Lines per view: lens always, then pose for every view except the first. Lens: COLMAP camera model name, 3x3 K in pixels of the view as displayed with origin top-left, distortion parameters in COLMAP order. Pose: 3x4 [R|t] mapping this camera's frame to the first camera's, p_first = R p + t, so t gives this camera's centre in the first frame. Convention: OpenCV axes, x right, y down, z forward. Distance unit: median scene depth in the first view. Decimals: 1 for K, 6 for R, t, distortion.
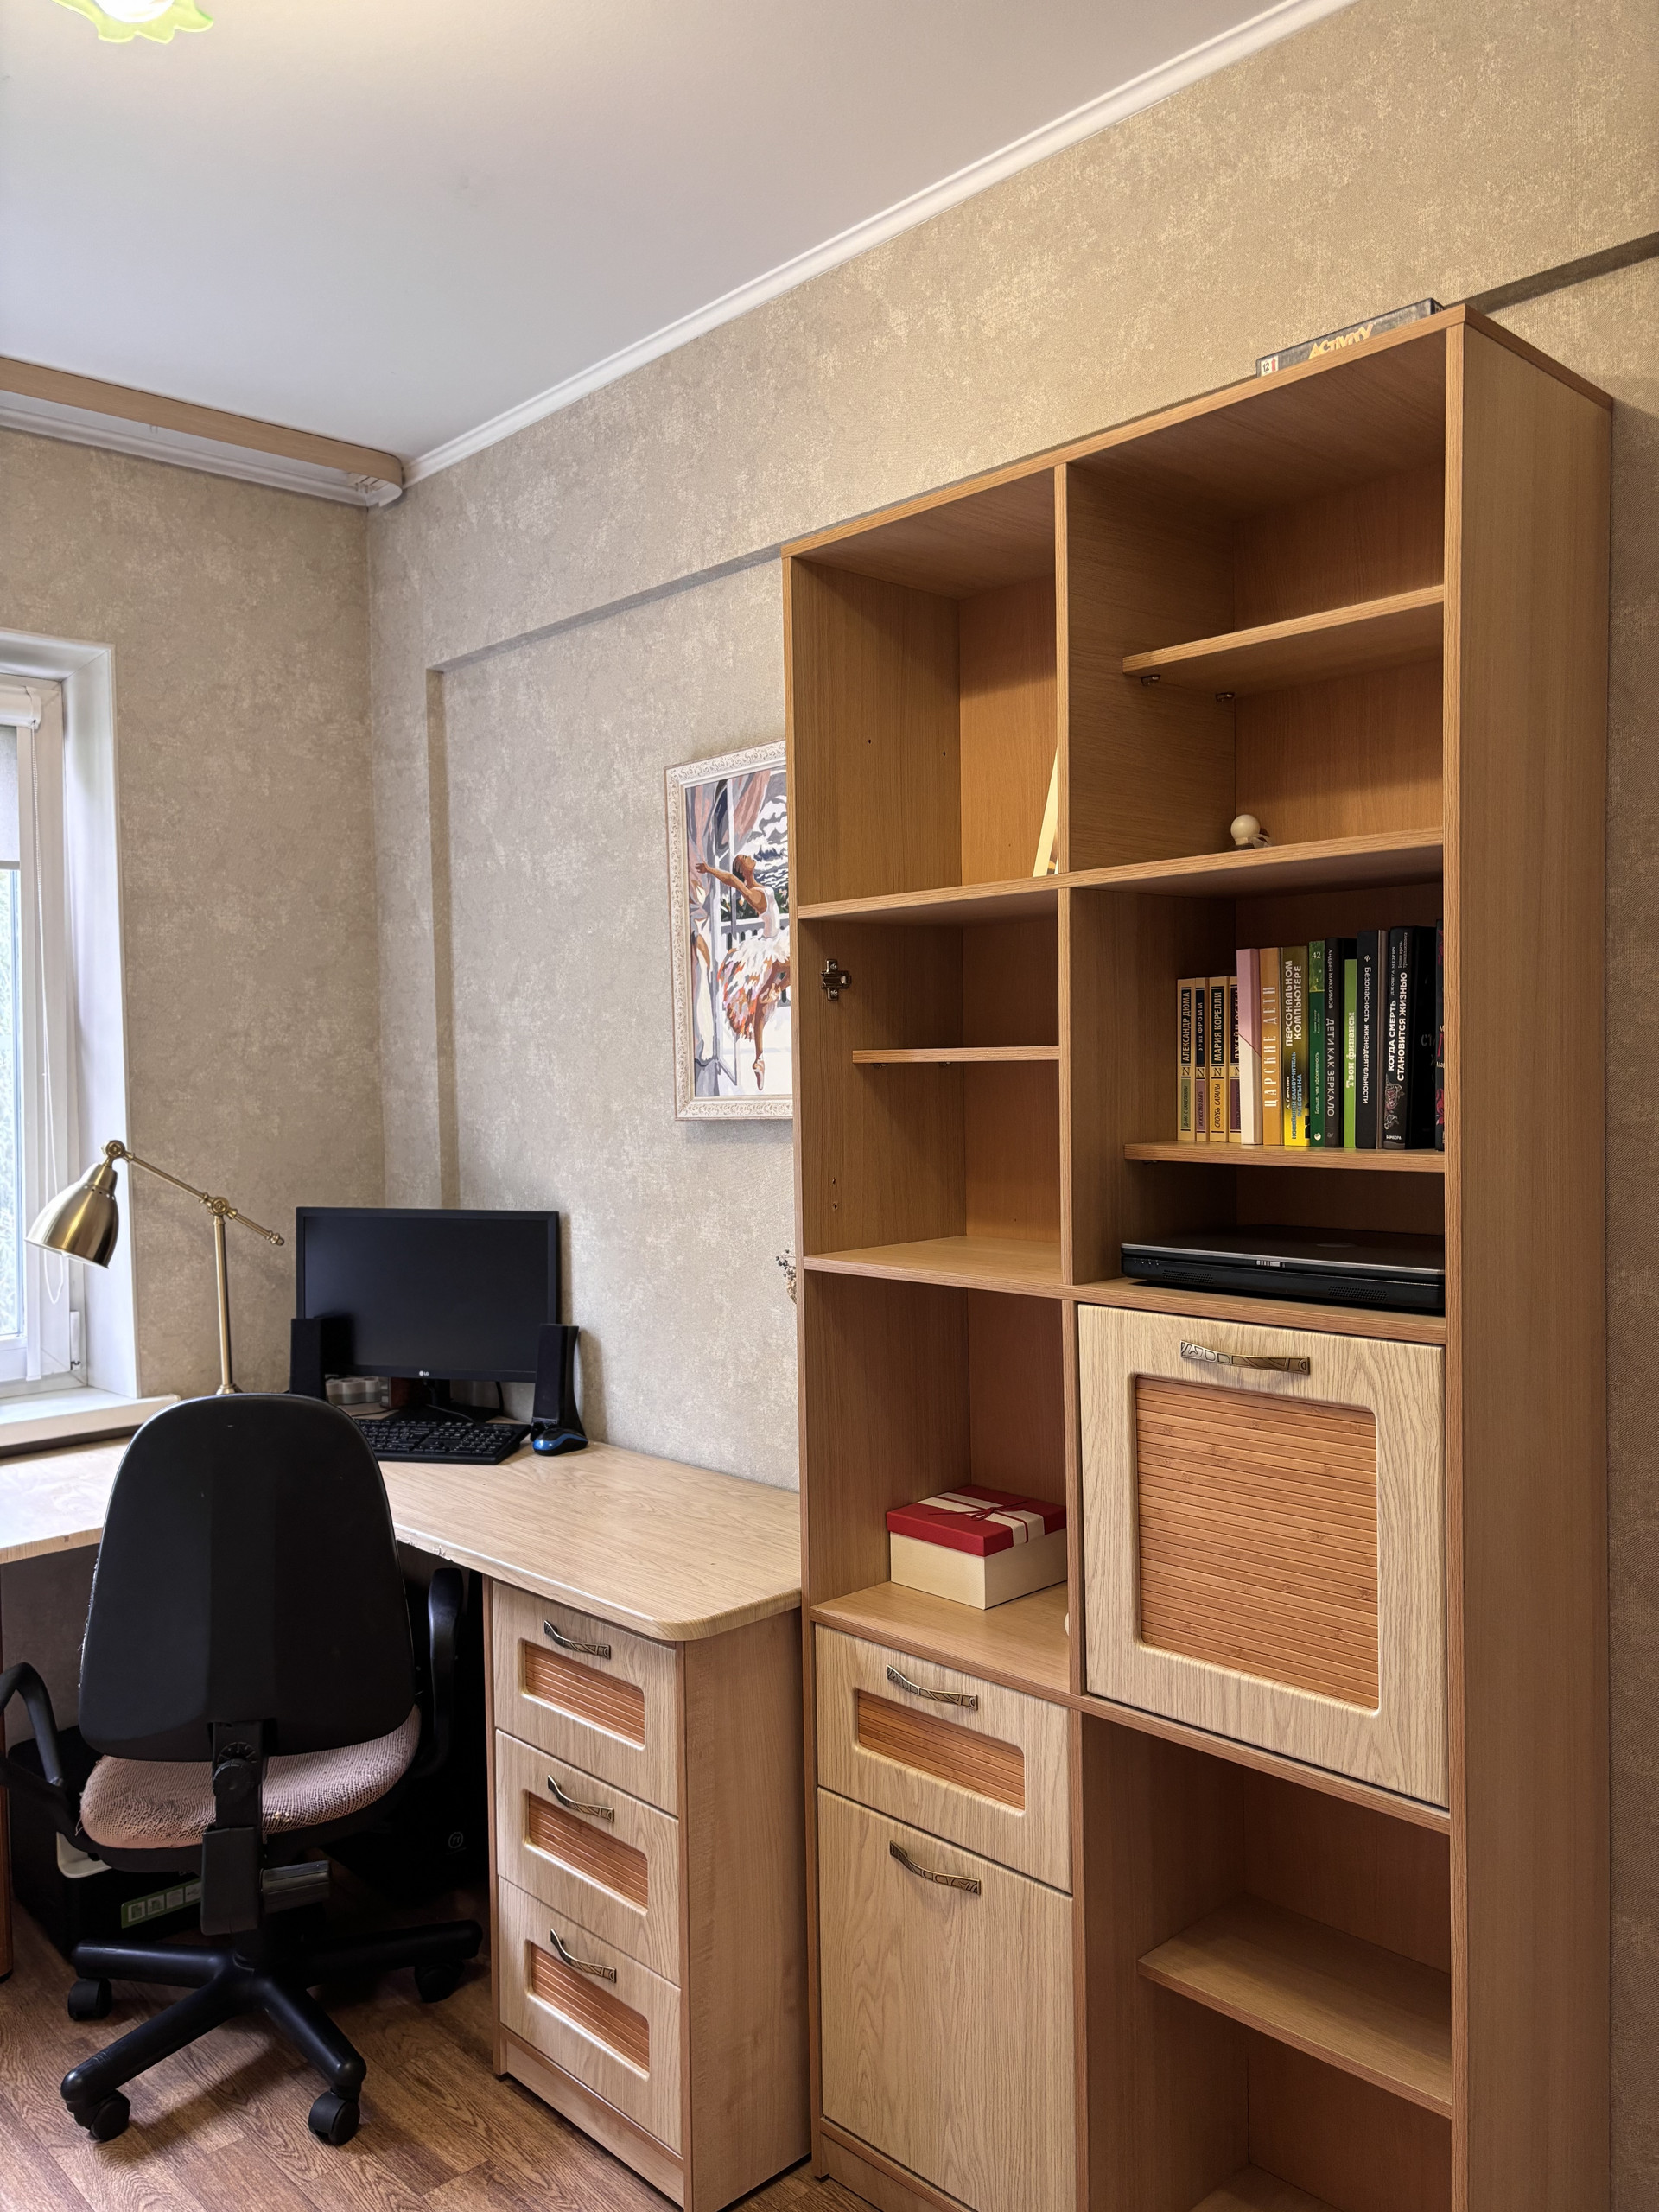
lens RADIAL K [[1676.0, 0, 831.9], [0, 1676.0, 1108.5], [0, 0, 1]] dist [0.033430, -0.030259]
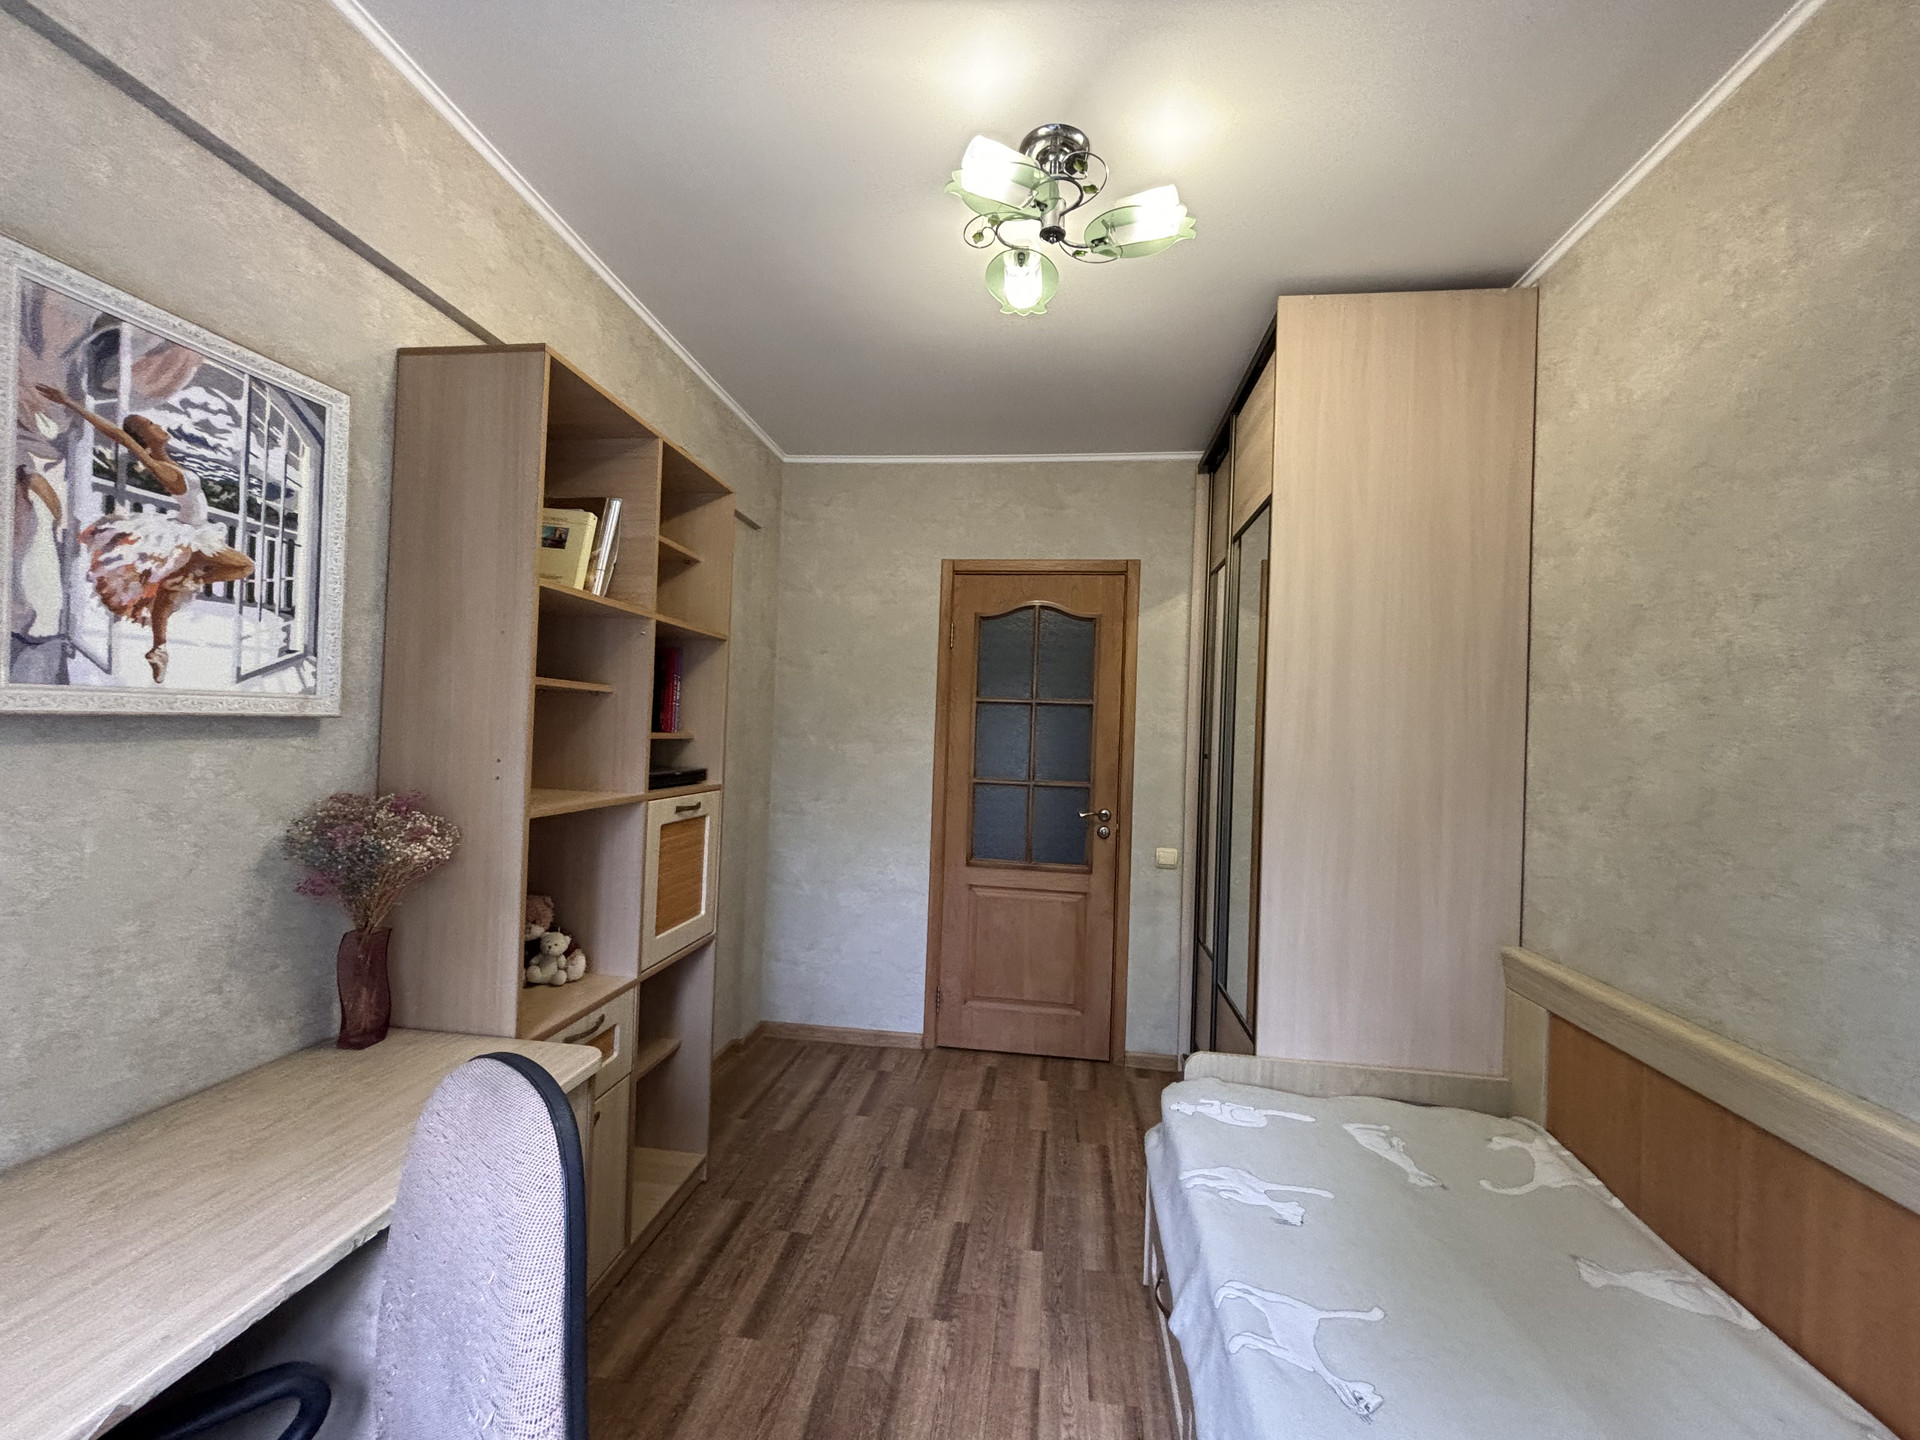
lens RADIAL K [[772.8, 0, 958.9], [0, 772.8, 724.4], [0, 0, 1]] dist [0.001589, -0.000393]
pose [[-0.638529, 0.019238, 0.769357, -0.639746], [0.018785, 0.999779, -0.009410, 0.023707], [-0.769368, 0.008444, -0.638750, 0.925373]]
